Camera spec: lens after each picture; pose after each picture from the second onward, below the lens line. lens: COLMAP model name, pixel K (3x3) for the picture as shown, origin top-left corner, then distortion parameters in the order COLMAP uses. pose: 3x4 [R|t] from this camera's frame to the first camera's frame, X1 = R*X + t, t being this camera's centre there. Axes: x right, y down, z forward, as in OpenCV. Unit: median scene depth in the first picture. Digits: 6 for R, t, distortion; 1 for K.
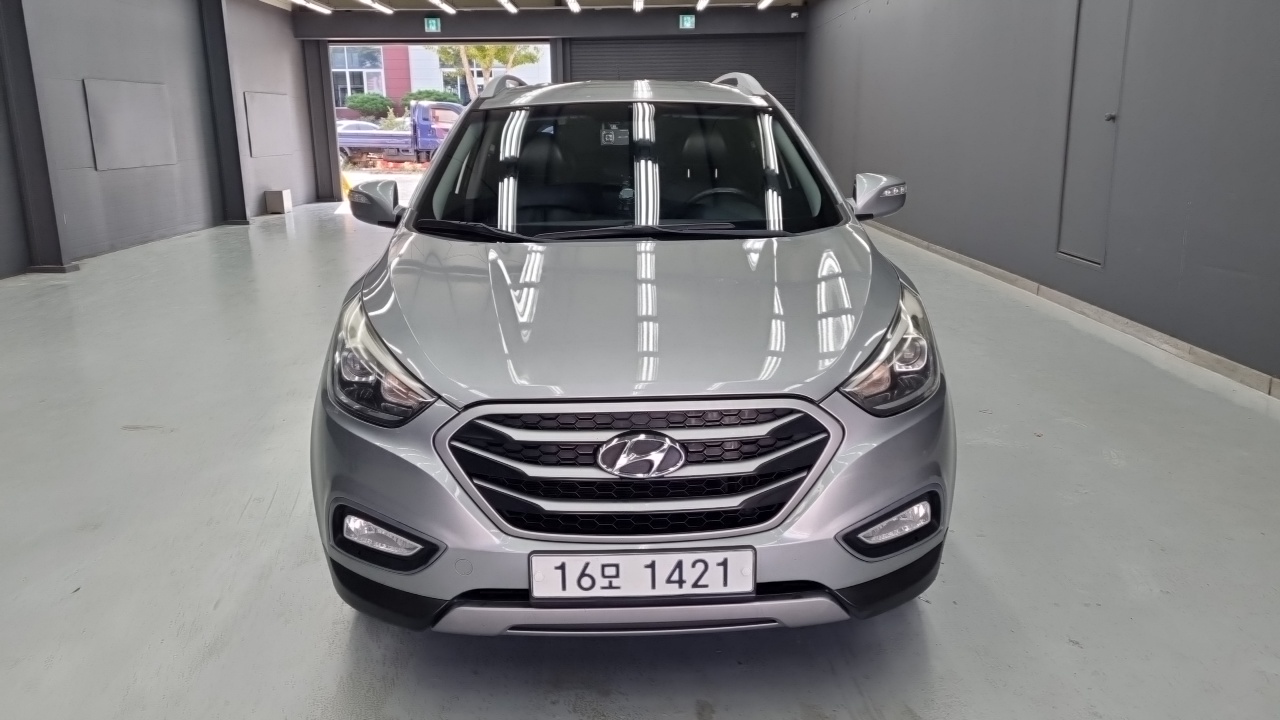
lens RADIAL K [[941.6, 0, 637.6], [0, 941.6, 427.3], [0, 0, 1]] dist [0.039830, -0.002710]
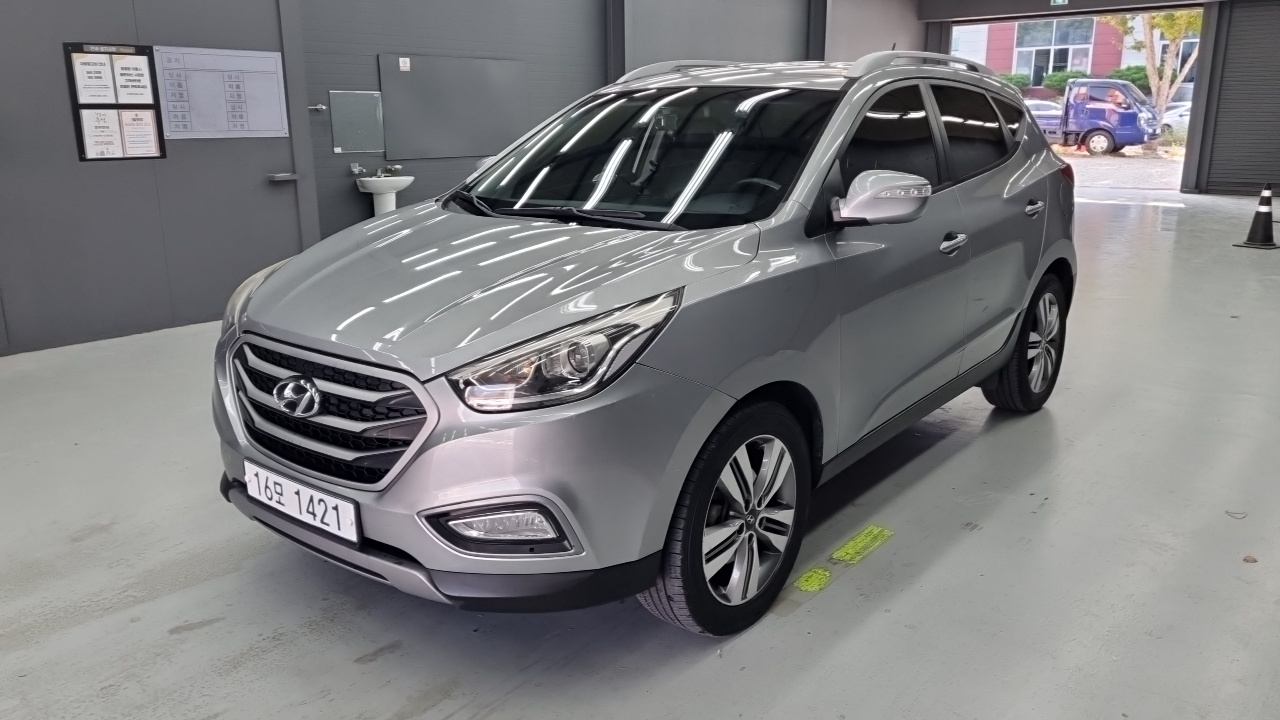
lens RADIAL K [[941.6, 0, 637.5], [0, 941.6, 413.1], [0, 0, 1]] dist [0.039830, -0.002710]
pose [[0.763690, 0.207220, -0.611422, 0.977054], [-0.203915, 0.976027, 0.076093, -0.116558], [0.612533, 0.066567, 0.787637, 0.322795]]
